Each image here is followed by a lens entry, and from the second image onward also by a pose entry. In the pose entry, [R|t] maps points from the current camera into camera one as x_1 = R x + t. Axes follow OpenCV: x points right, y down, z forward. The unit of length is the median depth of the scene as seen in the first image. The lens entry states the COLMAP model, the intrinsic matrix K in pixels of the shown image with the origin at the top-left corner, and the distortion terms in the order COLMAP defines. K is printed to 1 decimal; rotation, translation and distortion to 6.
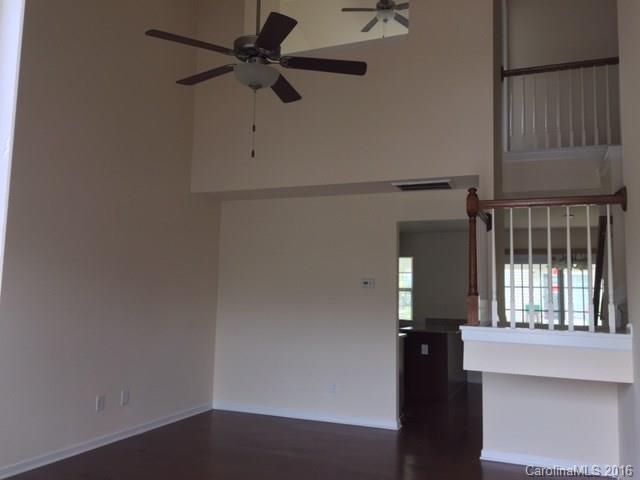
lens RADIAL K [[544.4, 0, 317.6], [0, 544.4, 236.9], [0, 0, 1]] dist [0.092113, -0.138953]
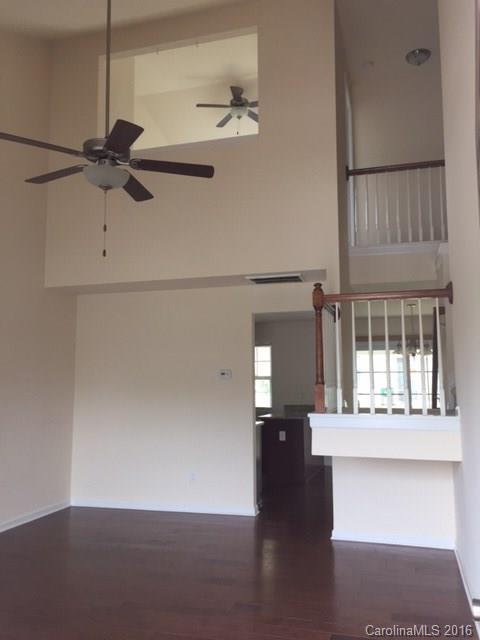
lens RADIAL K [[544.4, 0, 243.7], [0, 544.4, 318.5], [0, 0, 1]] dist [0.092113, -0.138953]
pose [[0.993410, -0.016490, 0.113426, 0.014573], [0.017807, 0.999785, -0.010608, -0.009525], [-0.113227, 0.012558, 0.993490, -0.028770]]
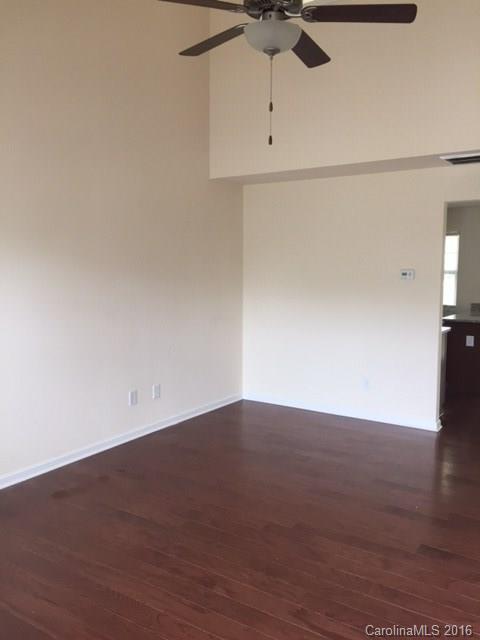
lens RADIAL K [[544.4, 0, 243.7], [0, 544.4, 318.5], [0, 0, 1]] dist [0.092113, -0.138953]
pose [[0.982082, 0.000258, -0.188452, -0.000971], [0.037052, 0.980217, 0.194428, -0.033288], [0.184774, -0.197927, 0.962644, 0.092290]]
